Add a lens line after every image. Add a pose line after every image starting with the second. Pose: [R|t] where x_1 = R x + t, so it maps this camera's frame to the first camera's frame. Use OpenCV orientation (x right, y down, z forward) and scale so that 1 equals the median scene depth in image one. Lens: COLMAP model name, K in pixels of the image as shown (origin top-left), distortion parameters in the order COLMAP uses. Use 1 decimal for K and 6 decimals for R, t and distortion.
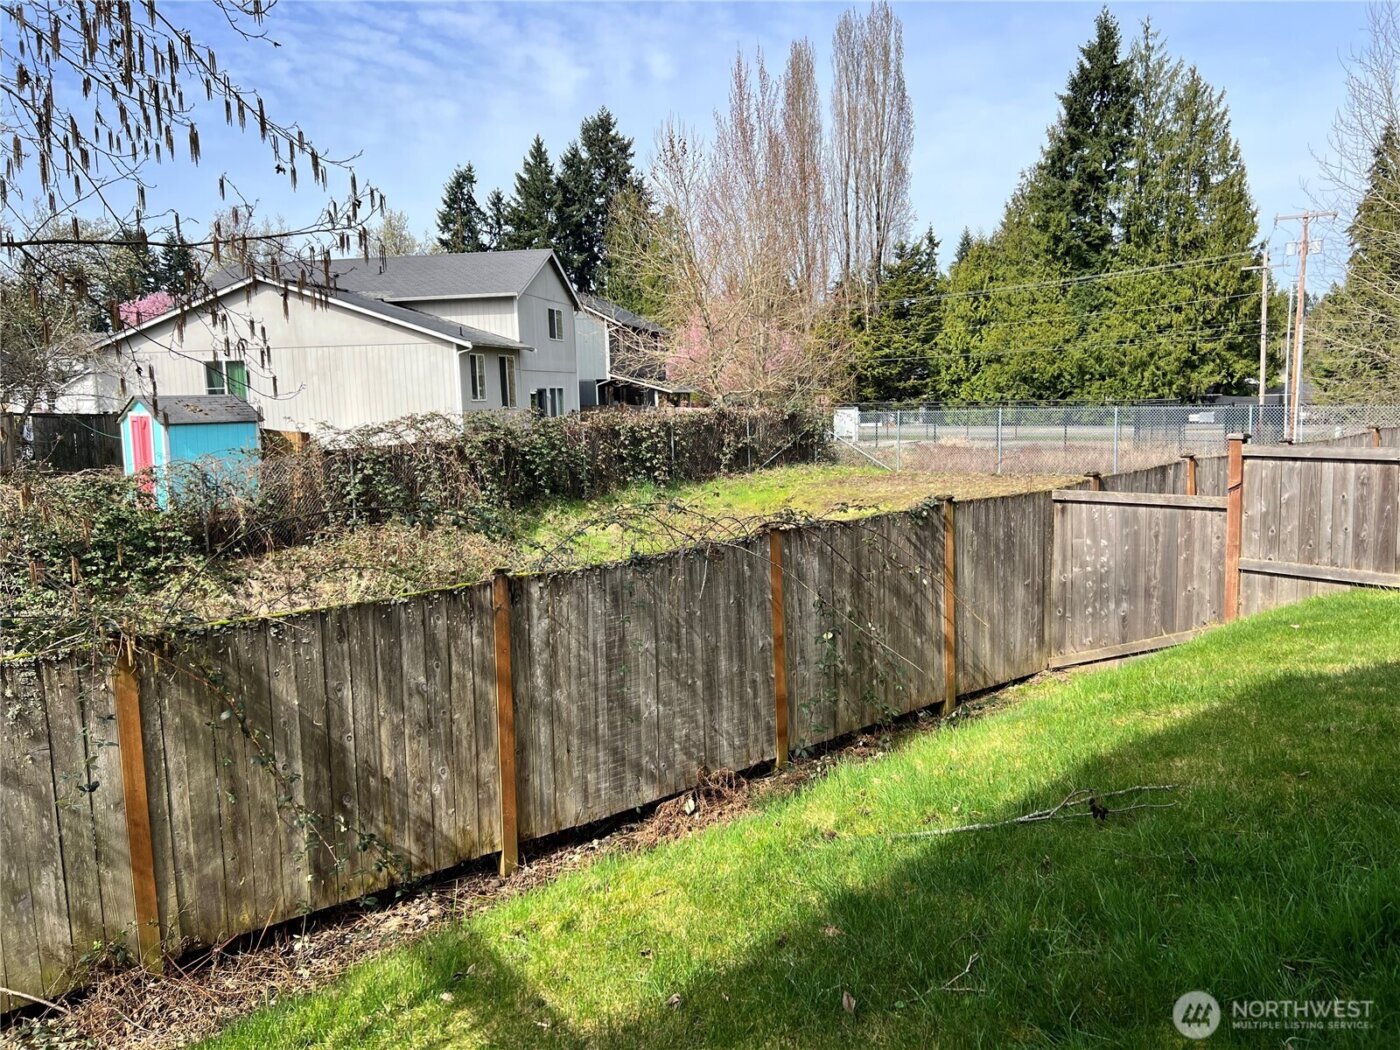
lens RADIAL K [[1066.5, 0, 695.1], [0, 1066.5, 531.0], [0, 0, 1]] dist [0.092815, -0.094666]
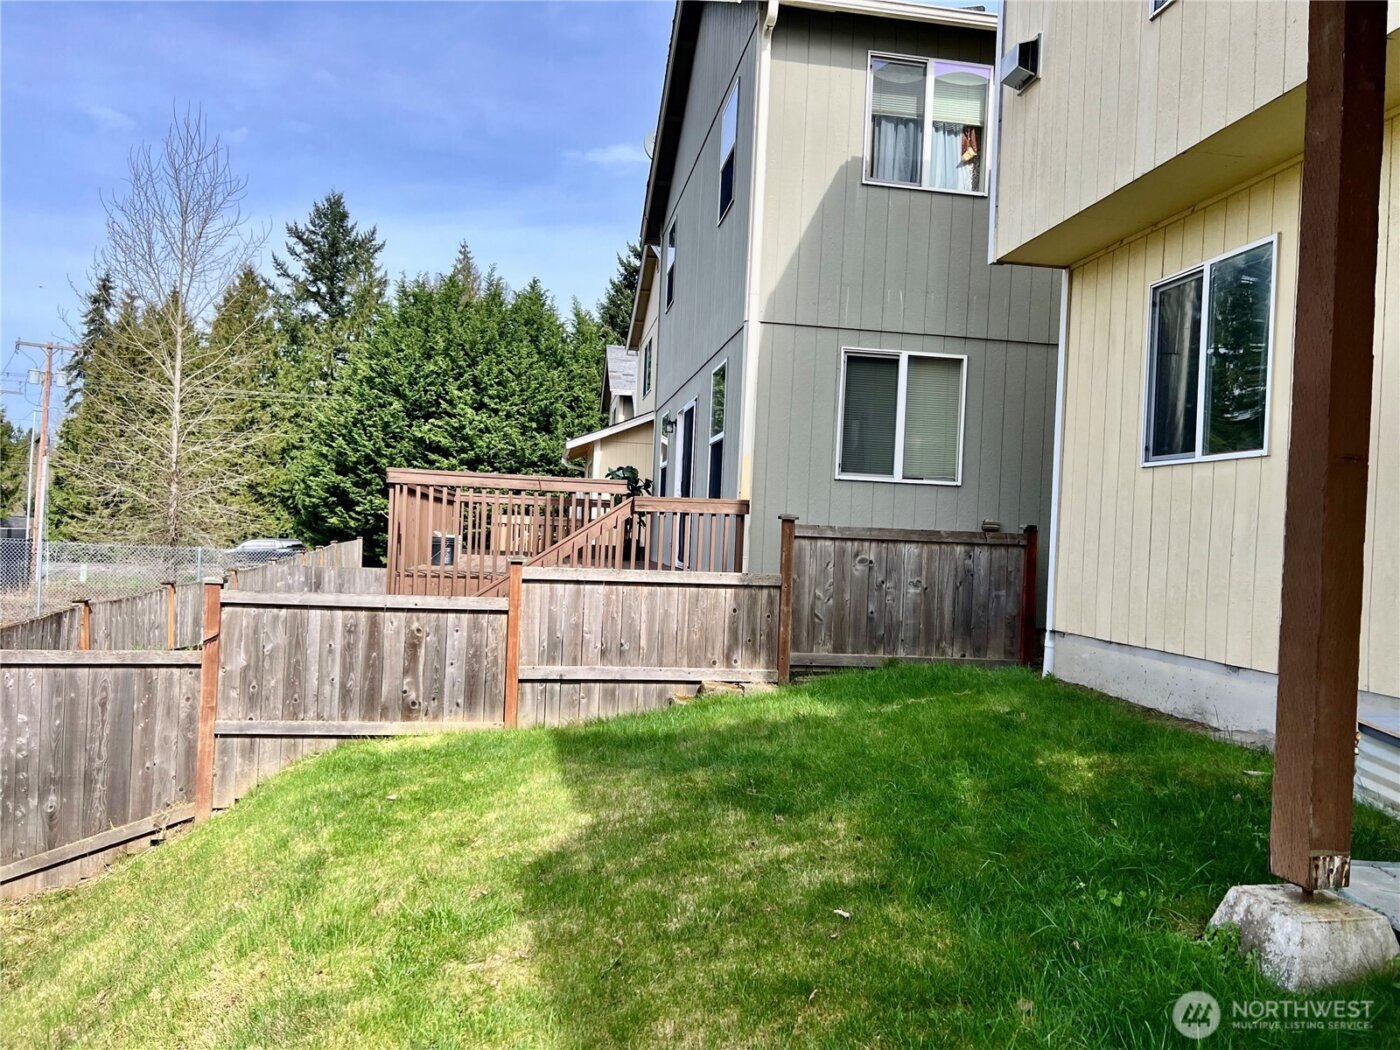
lens RADIAL K [[1066.5, 0, 695.1], [0, 1066.5, 531.0], [0, 0, 1]] dist [0.092815, -0.094666]
pose [[0.462700, 0.050722, 0.885063, -0.093159], [0.059200, 0.994366, -0.087935, -0.027386], [-0.884536, 0.093083, 0.457091, 0.255028]]
